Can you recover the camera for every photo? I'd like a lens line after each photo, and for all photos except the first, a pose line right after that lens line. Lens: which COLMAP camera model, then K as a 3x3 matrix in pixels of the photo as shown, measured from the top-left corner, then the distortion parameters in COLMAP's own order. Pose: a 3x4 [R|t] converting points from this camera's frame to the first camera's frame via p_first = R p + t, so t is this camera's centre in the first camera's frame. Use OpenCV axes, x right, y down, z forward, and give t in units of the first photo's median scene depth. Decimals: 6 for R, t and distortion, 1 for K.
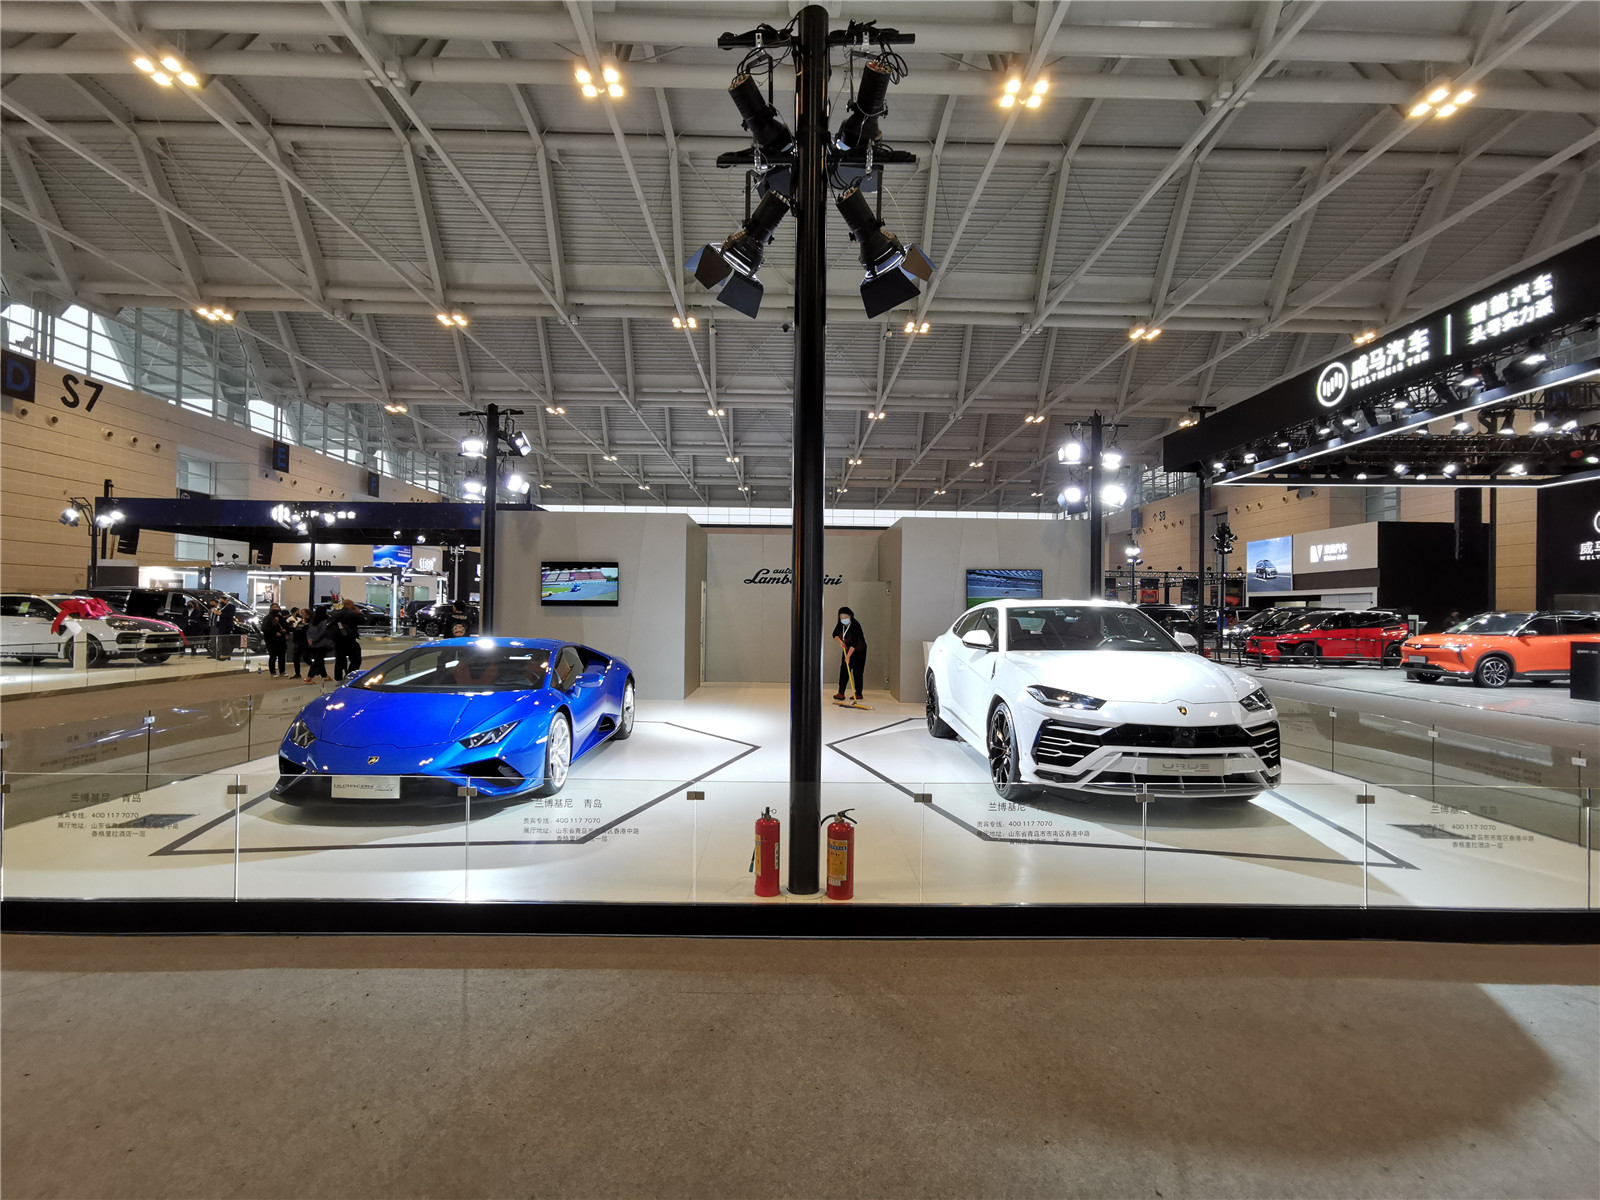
lens RADIAL K [[758.2, 0, 800.0], [0, 758.2, 600.0], [0, 0, 1]] dist [0.012924, 0.000195]
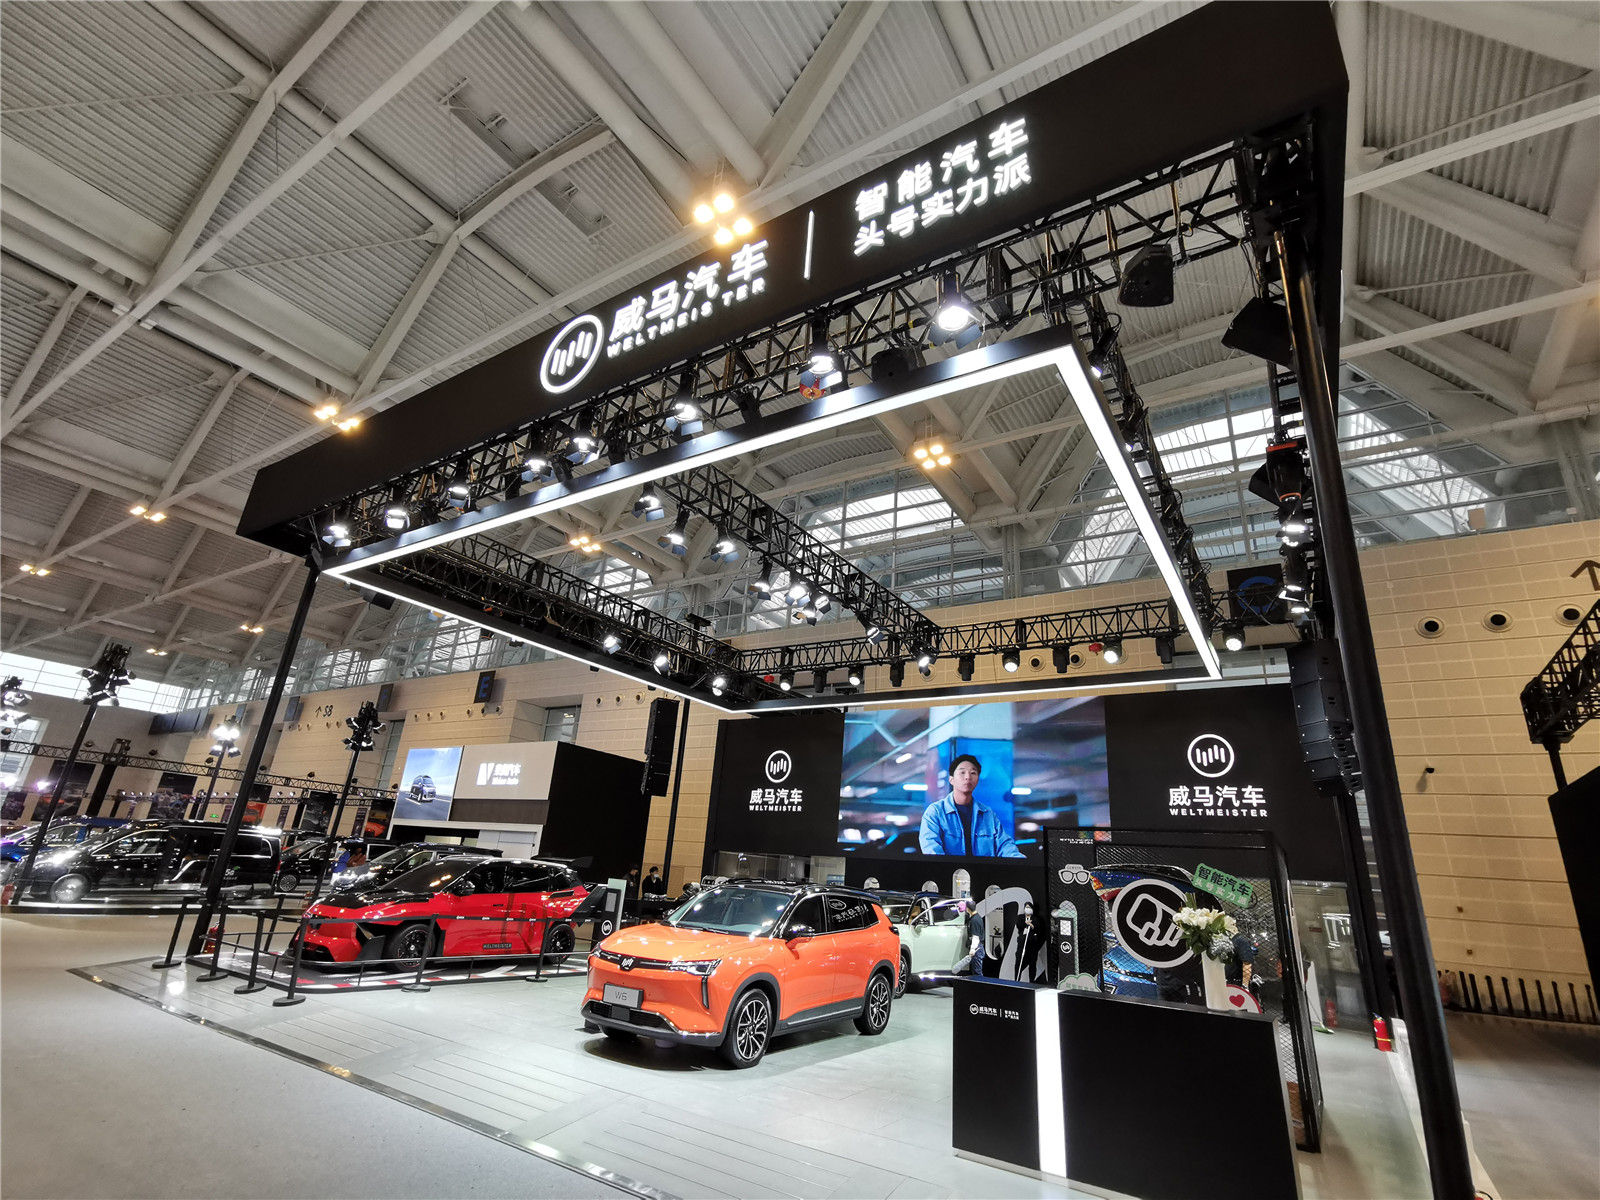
lens RADIAL K [[766.4, 0, 800.0], [0, 766.4, 600.0], [0, 0, 1]] dist [-0.017618, 0.018660]
pose [[0.560644, 0.310358, 0.767695, 0.478093], [-0.076012, 0.942479, -0.325508, 0.002647], [-0.824561, 0.124140, 0.551986, 0.666315]]
